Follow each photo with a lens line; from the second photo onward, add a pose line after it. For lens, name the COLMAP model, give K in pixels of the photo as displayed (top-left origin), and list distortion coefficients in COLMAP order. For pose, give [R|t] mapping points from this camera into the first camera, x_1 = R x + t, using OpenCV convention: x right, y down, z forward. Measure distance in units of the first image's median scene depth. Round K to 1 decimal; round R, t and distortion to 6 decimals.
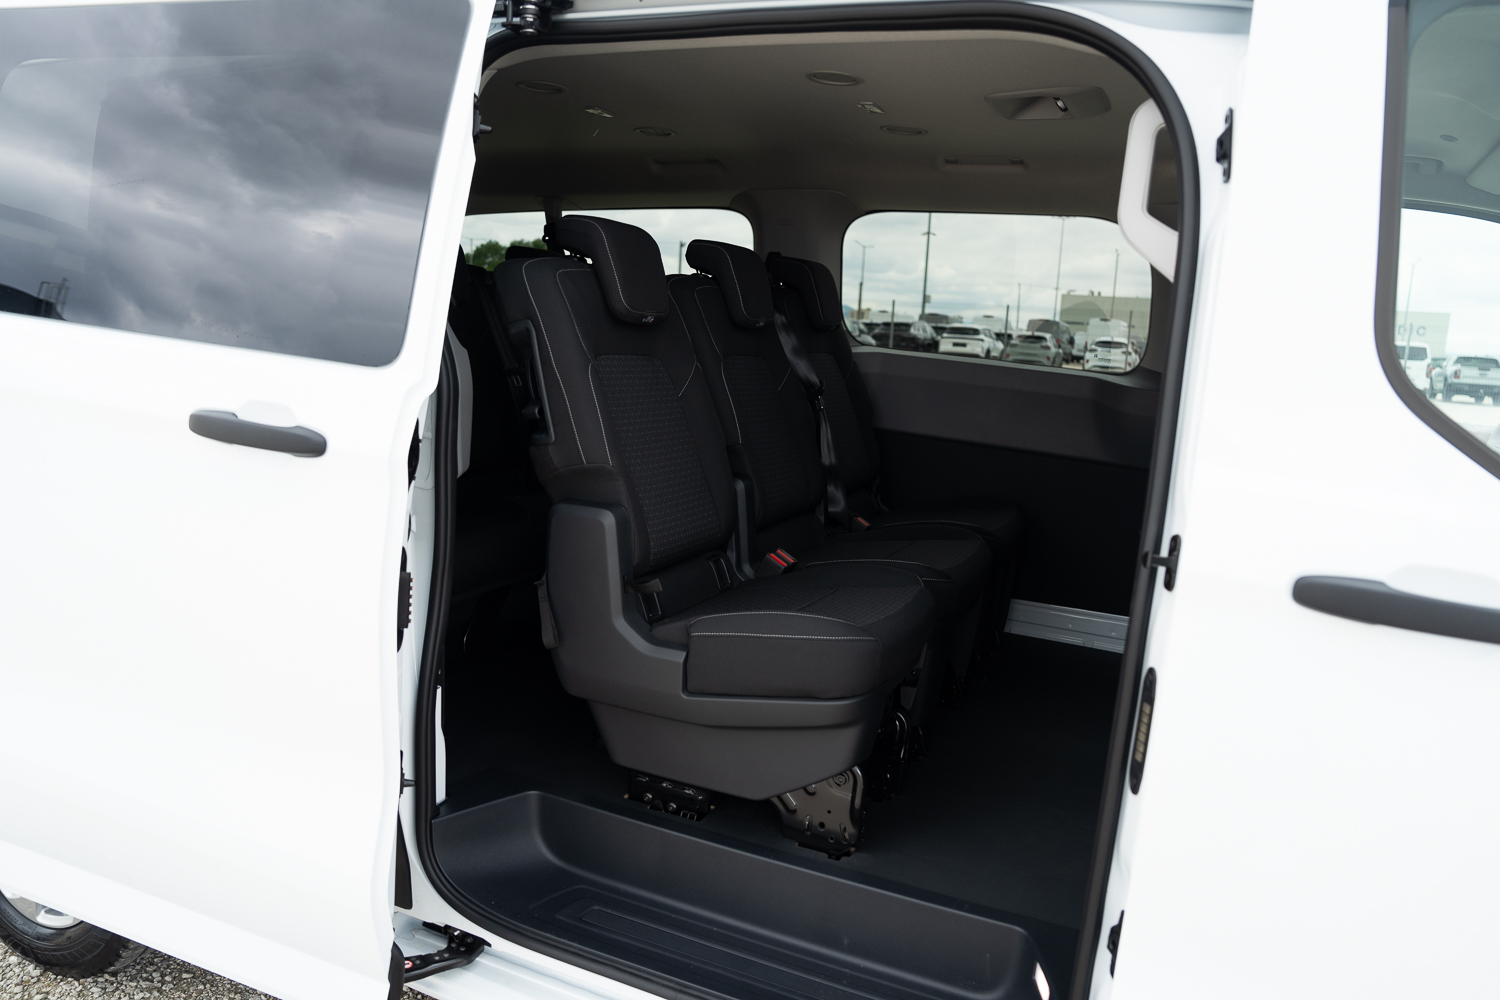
lens RADIAL K [[1238.8, 0, 747.6], [0, 1238.8, 475.9], [0, 0, 1]] dist [-0.124580, 0.000357]
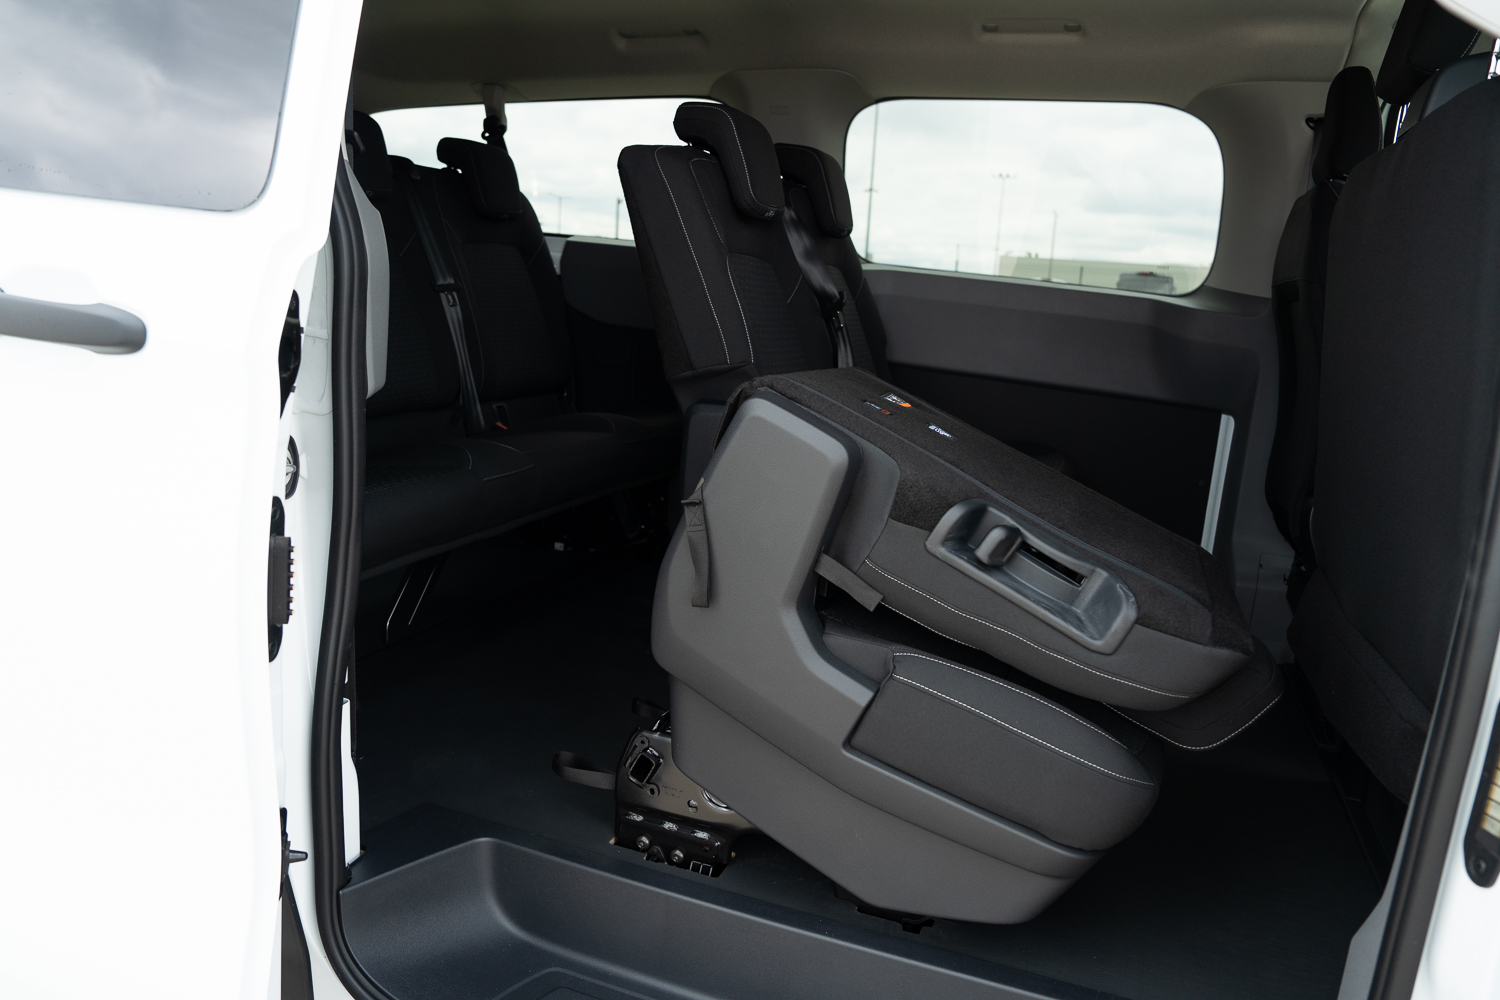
lens RADIAL K [[1199.8, 0, 750.0], [0, 1199.8, 500.0], [0, 0, 1]] dist [-0.089787, 0.006825]
pose [[0.998223, -0.006189, 0.059273, -0.059134], [0.003273, 0.998786, 0.049160, 0.024560], [-0.059505, -0.048878, 0.997031, 0.304542]]
